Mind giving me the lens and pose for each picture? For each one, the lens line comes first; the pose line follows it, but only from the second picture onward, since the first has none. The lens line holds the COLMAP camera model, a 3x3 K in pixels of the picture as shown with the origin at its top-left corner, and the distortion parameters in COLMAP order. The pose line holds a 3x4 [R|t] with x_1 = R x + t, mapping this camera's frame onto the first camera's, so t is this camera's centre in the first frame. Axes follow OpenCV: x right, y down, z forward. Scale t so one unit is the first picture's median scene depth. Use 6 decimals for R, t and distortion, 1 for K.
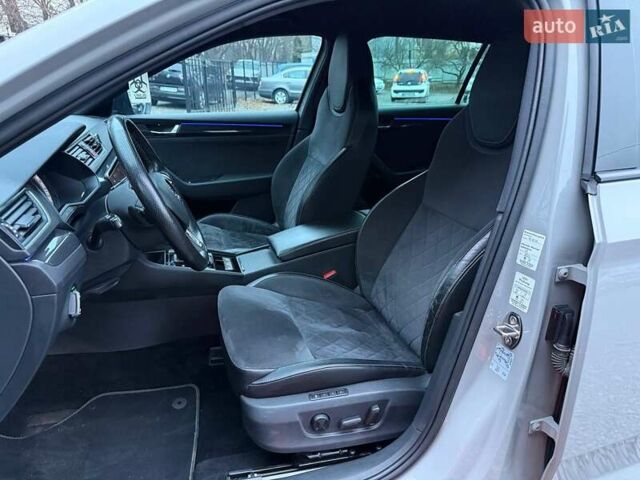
lens RADIAL K [[457.6, 0, 320.0], [0, 457.6, 240.0], [0, 0, 1]] dist [0.049269, -0.060501]
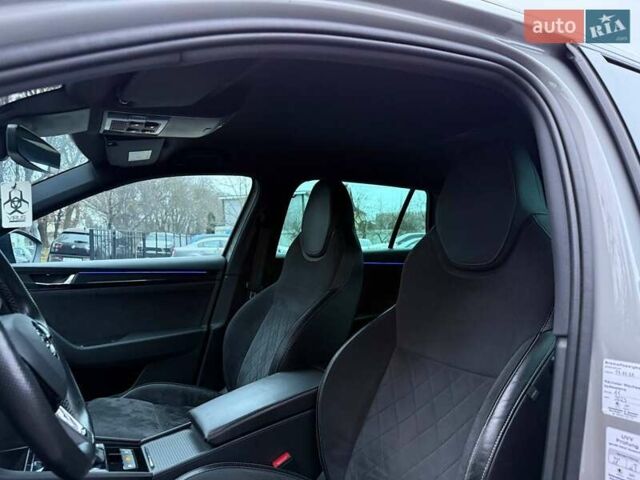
lens RADIAL K [[457.6, 0, 320.0], [0, 457.6, 240.0], [0, 0, 1]] dist [0.049269, -0.060501]
pose [[0.982068, -0.014086, 0.188003, -0.044776], [0.079215, 0.935738, -0.343686, 0.007036], [-0.171080, 0.352415, 0.920073, 0.204586]]
